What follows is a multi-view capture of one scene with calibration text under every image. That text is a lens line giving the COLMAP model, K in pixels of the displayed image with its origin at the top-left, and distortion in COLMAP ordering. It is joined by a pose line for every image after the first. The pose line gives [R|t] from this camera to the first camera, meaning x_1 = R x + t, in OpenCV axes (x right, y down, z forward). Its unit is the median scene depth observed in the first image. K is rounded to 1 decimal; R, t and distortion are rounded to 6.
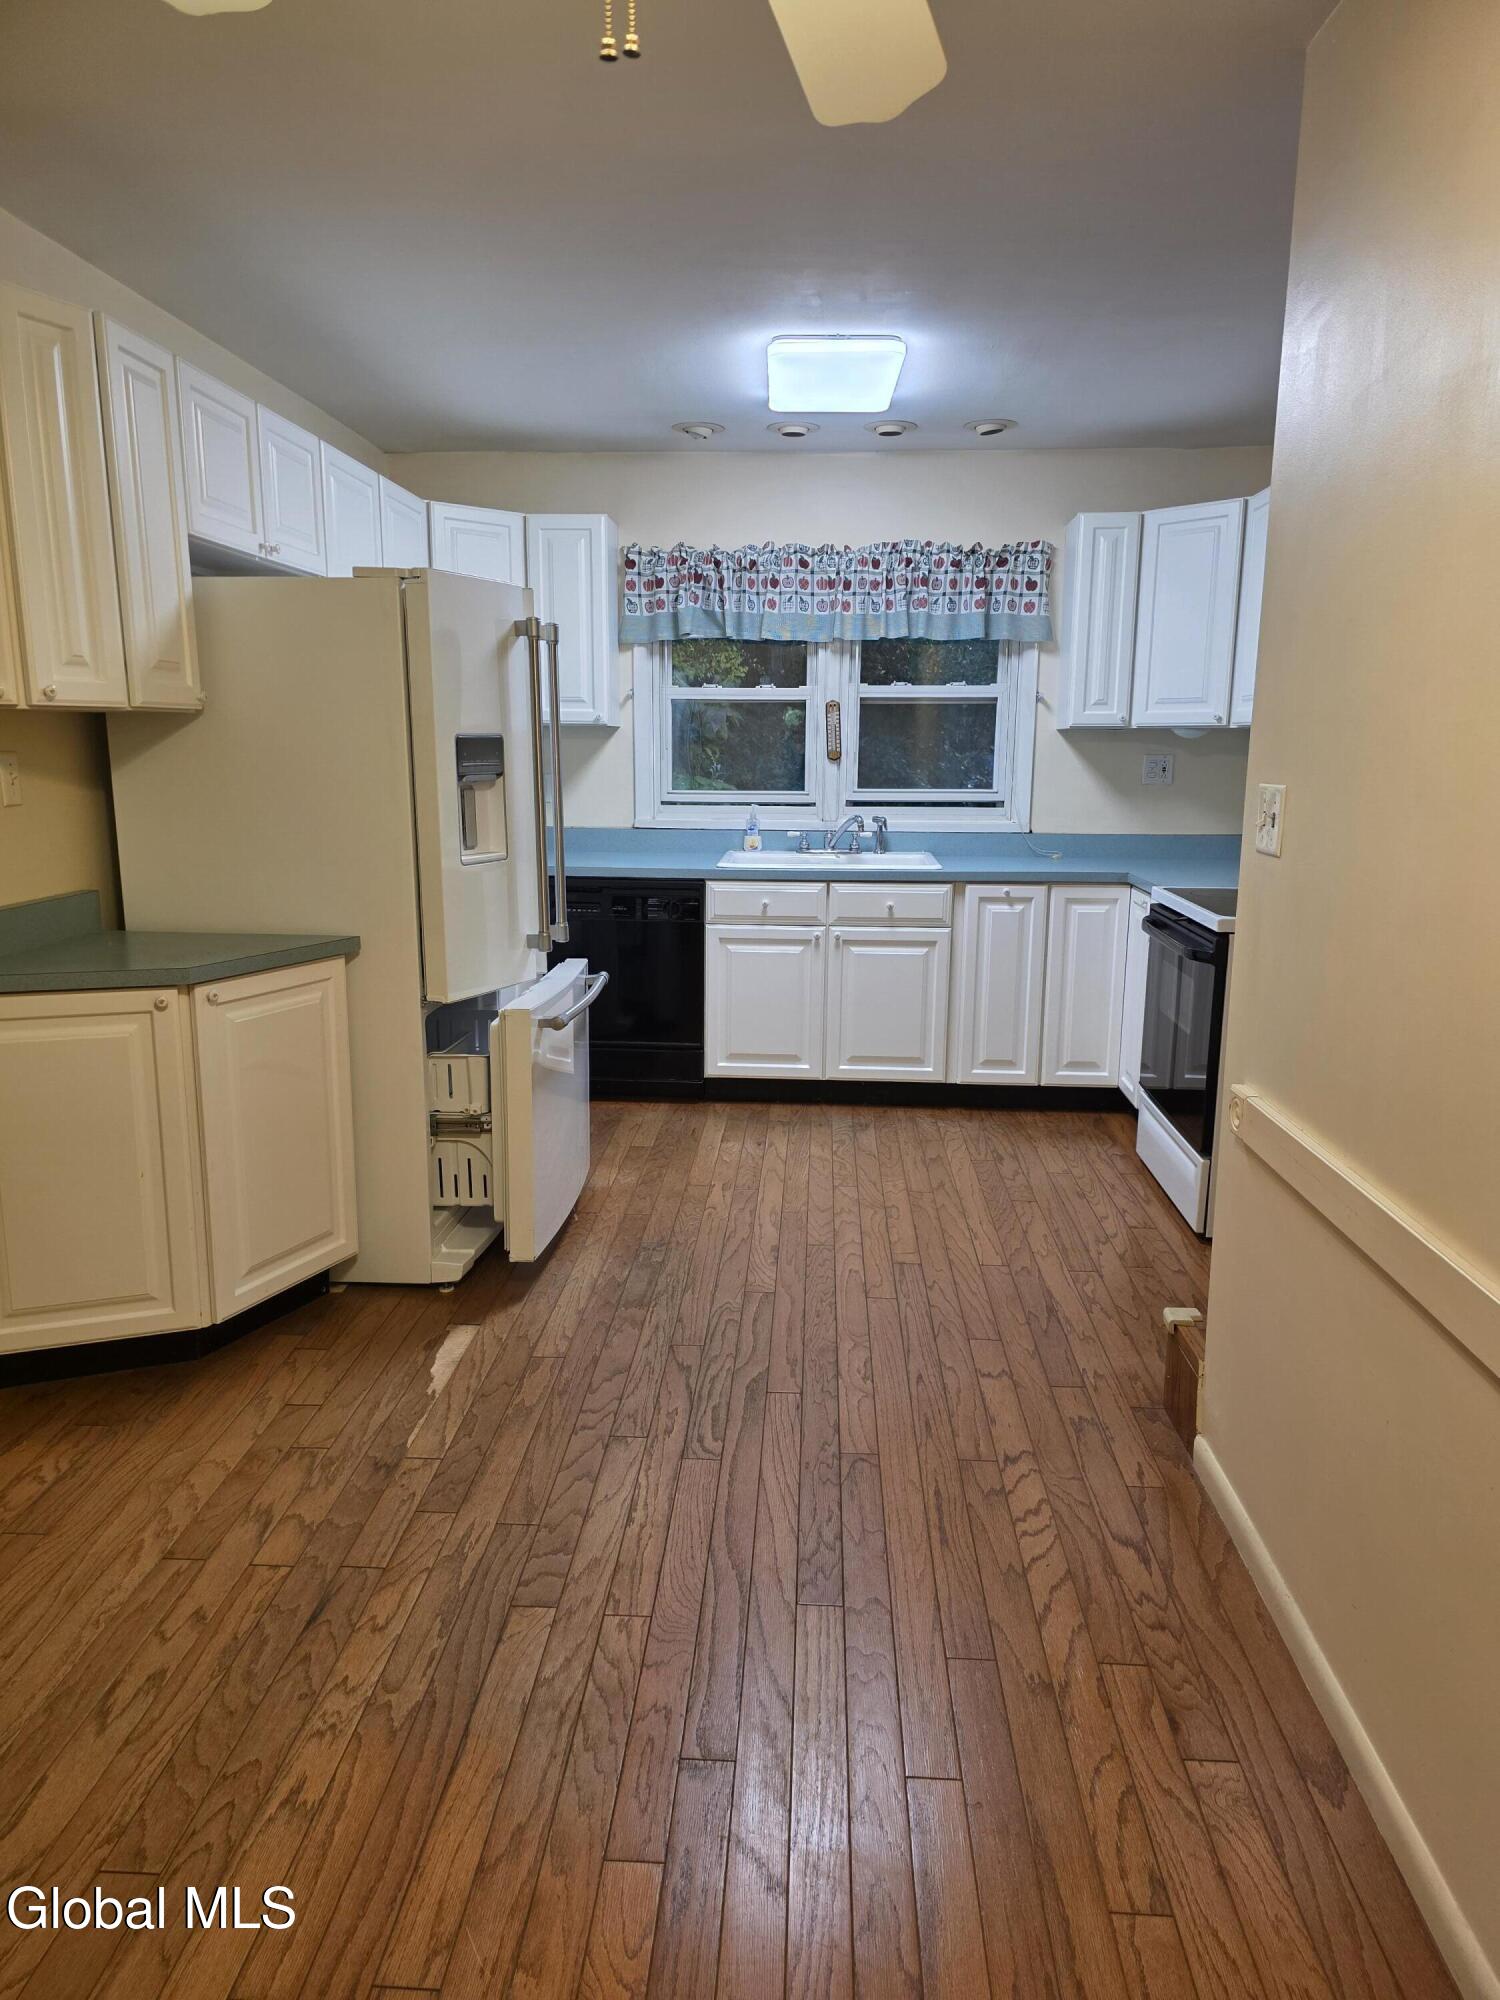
lens RADIAL K [[1358.8, 0, 738.1], [0, 1358.8, 1016.5], [0, 0, 1]] dist [0.060496, -0.048128]
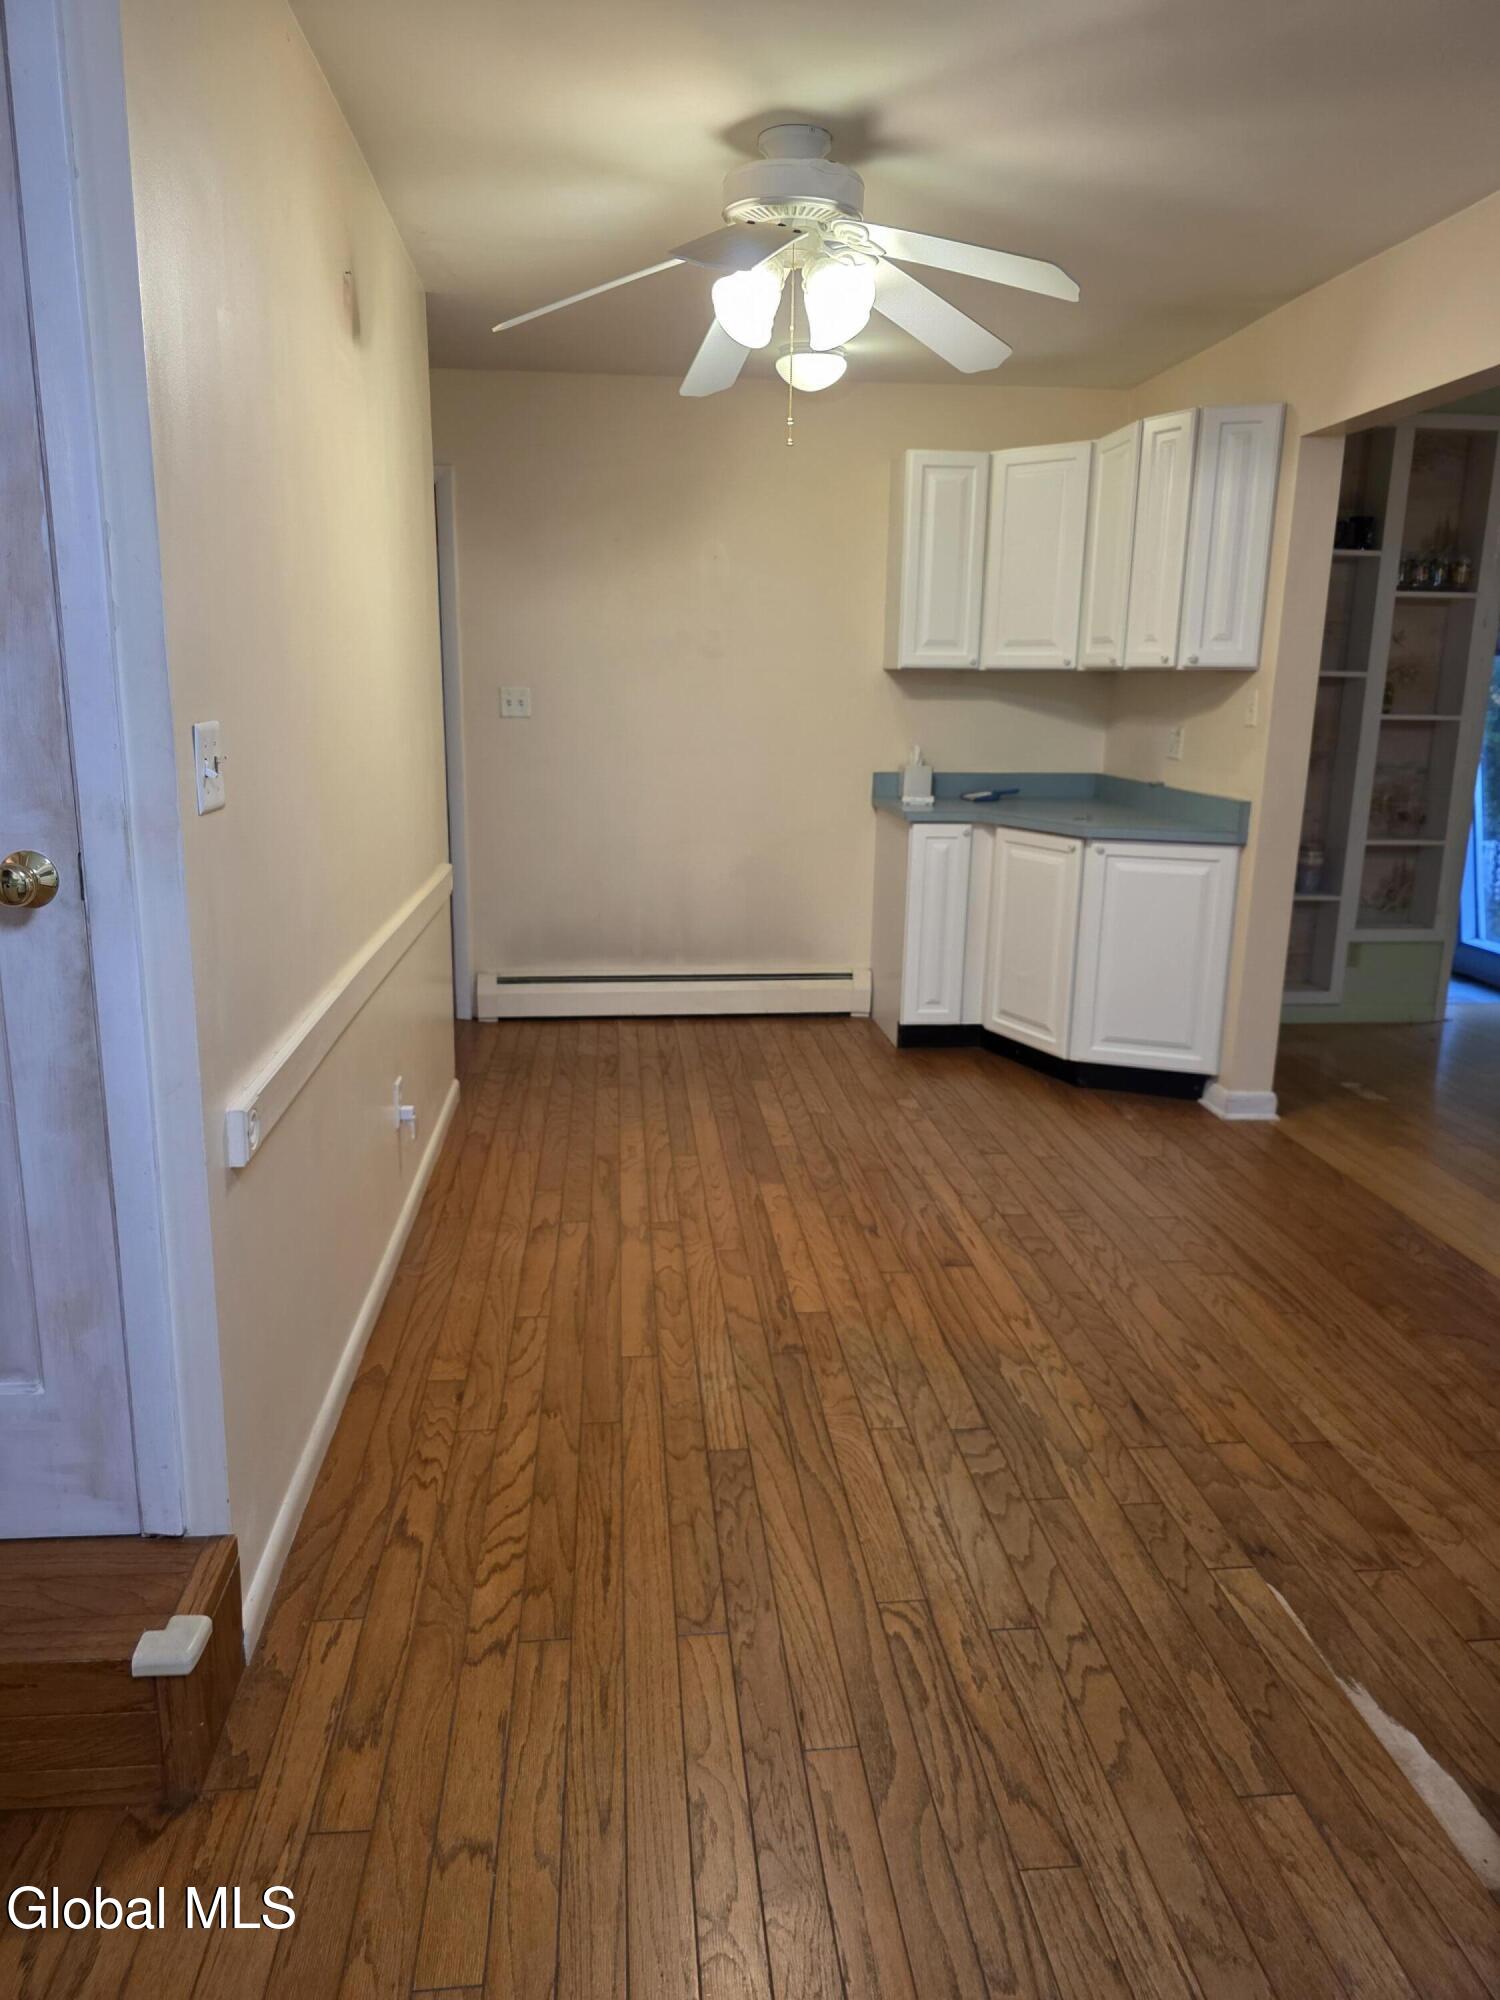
lens RADIAL K [[1358.8, 0, 744.5], [0, 1358.8, 1016.6], [0, 0, 1]] dist [0.060496, -0.048128]
pose [[-0.987930, 0.016387, -0.154029, 0.153355], [-0.052022, 0.901530, 0.429577, -0.269022], [0.145901, 0.432406, -0.889797, 1.327617]]
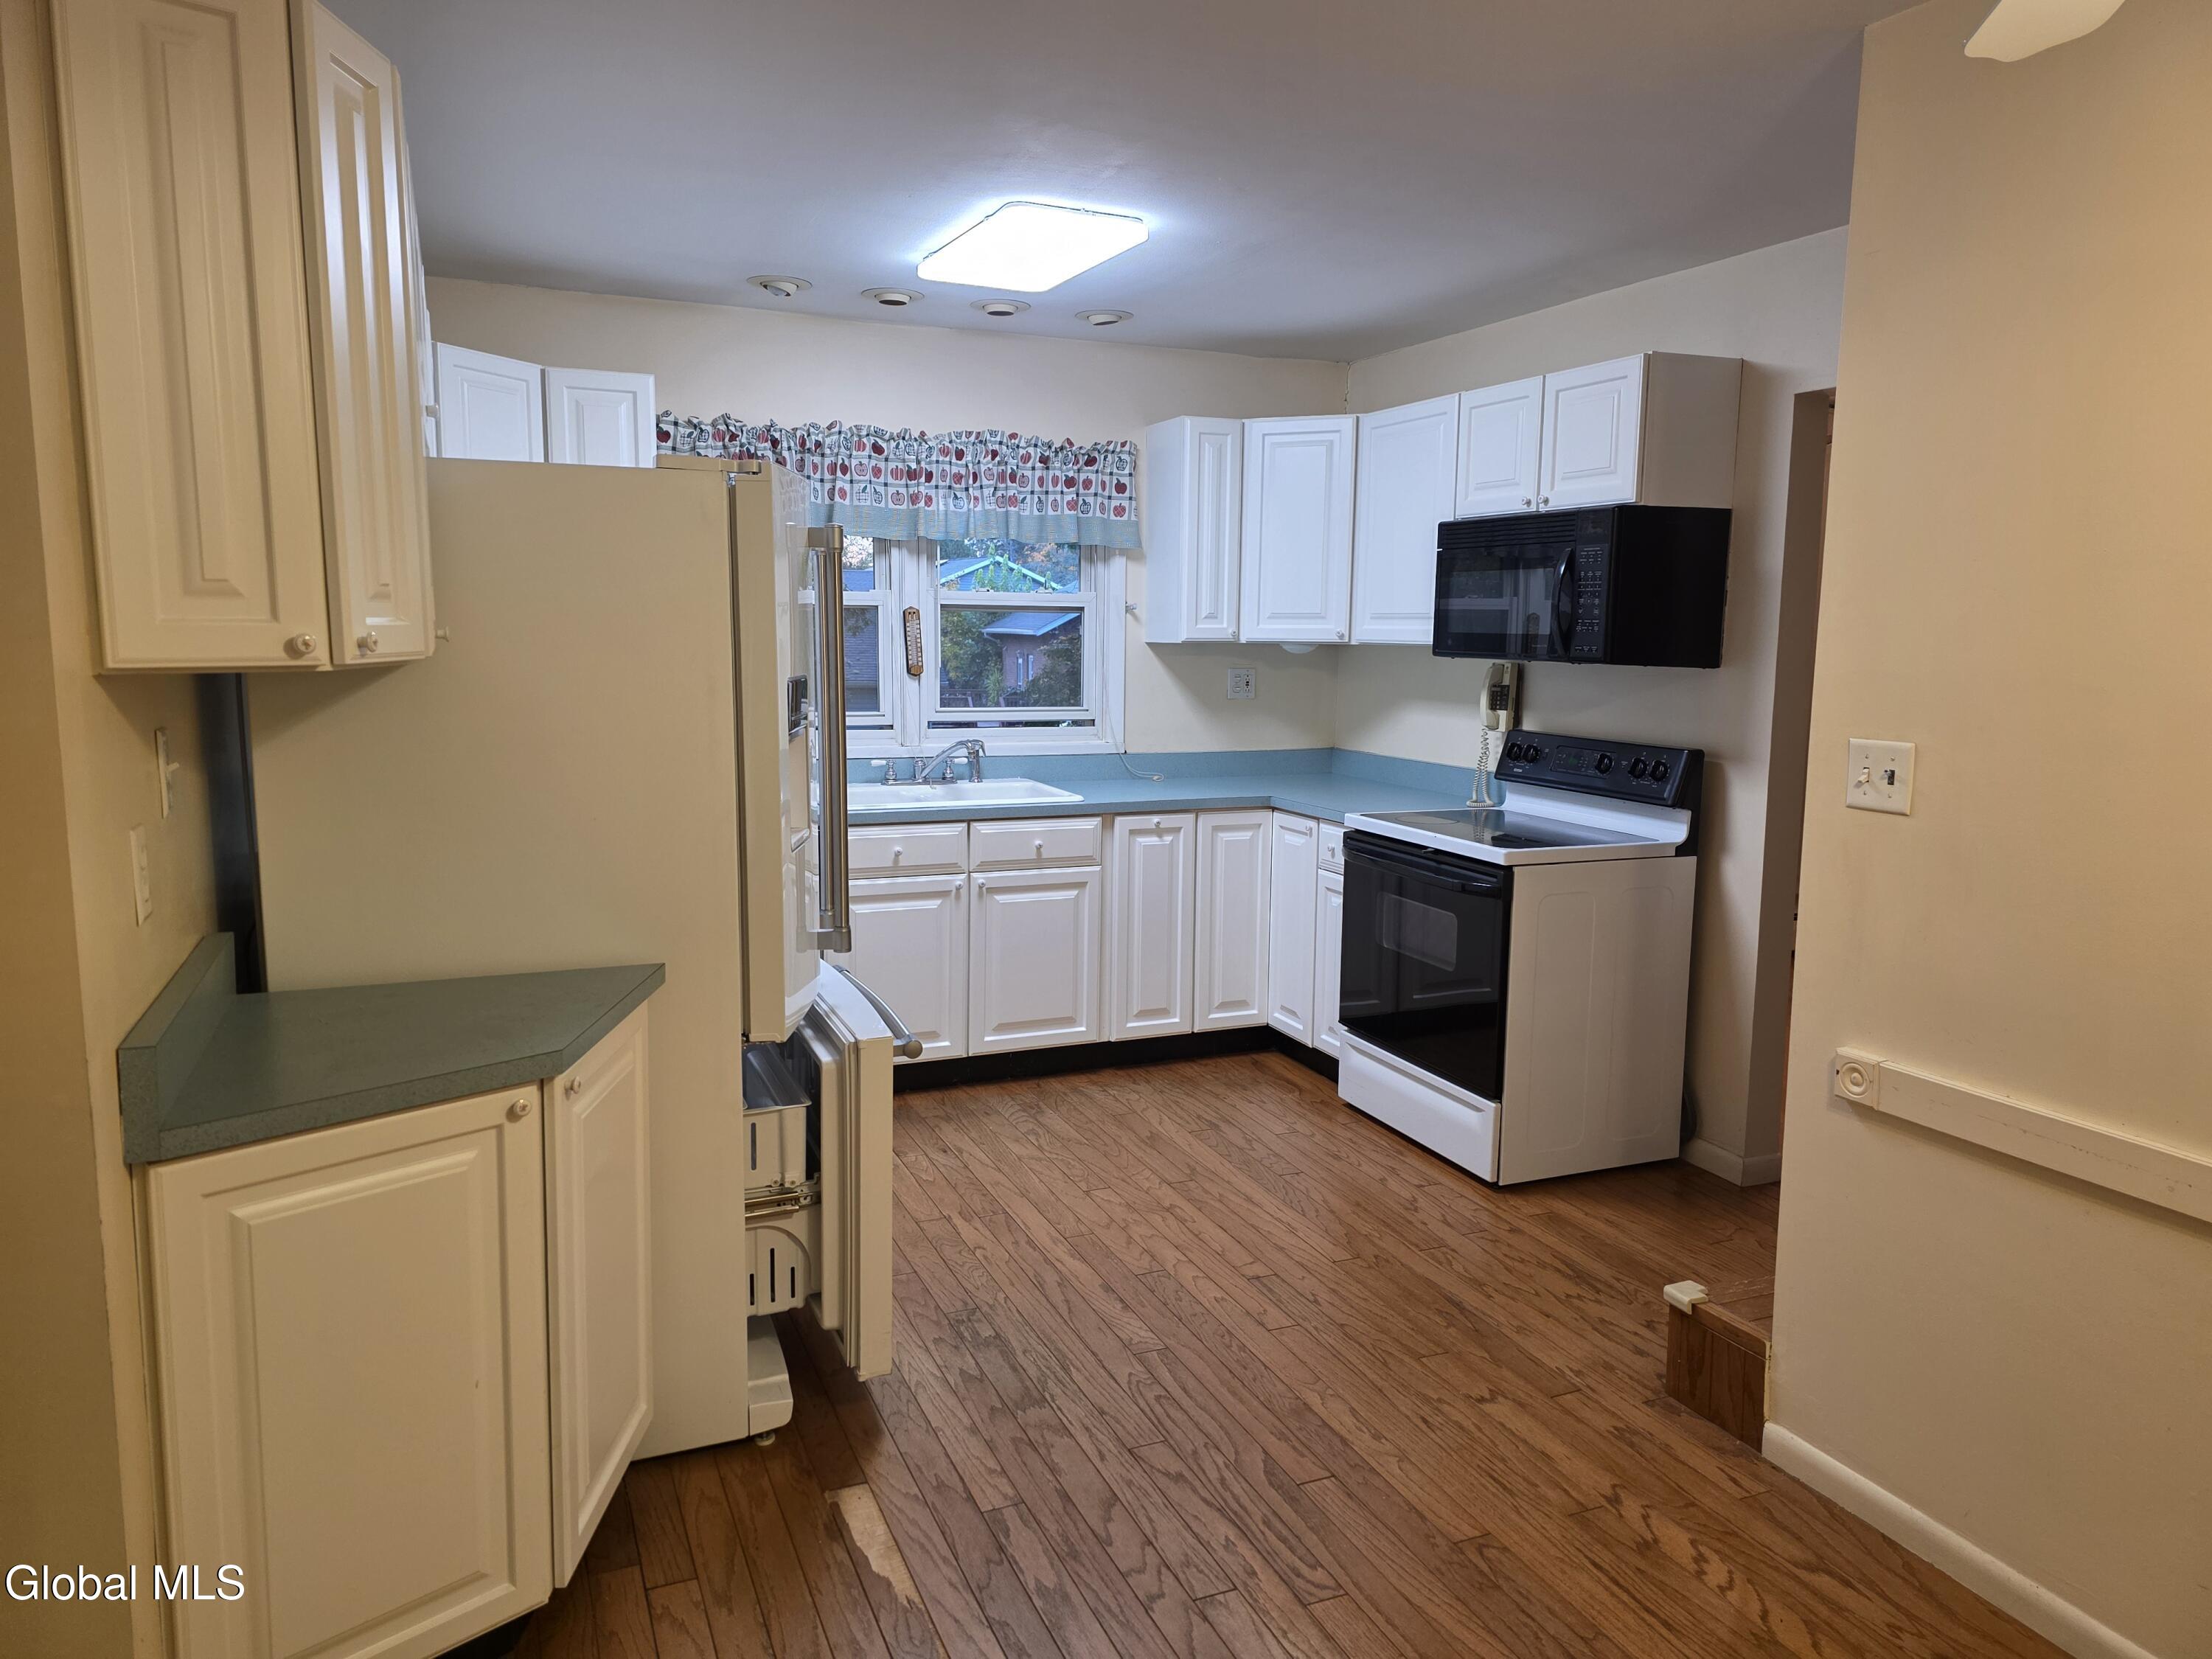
lens RADIAL K [[1502.8, 0, 1099.1], [0, 1502.8, 810.7], [0, 0, 1]] dist [0.060496, -0.048128]
pose [[0.893711, -0.052709, 0.445535, -0.439244], [0.084191, 0.995136, -0.051153, -0.081459], [-0.440672, 0.083226, 0.893802, 0.202978]]
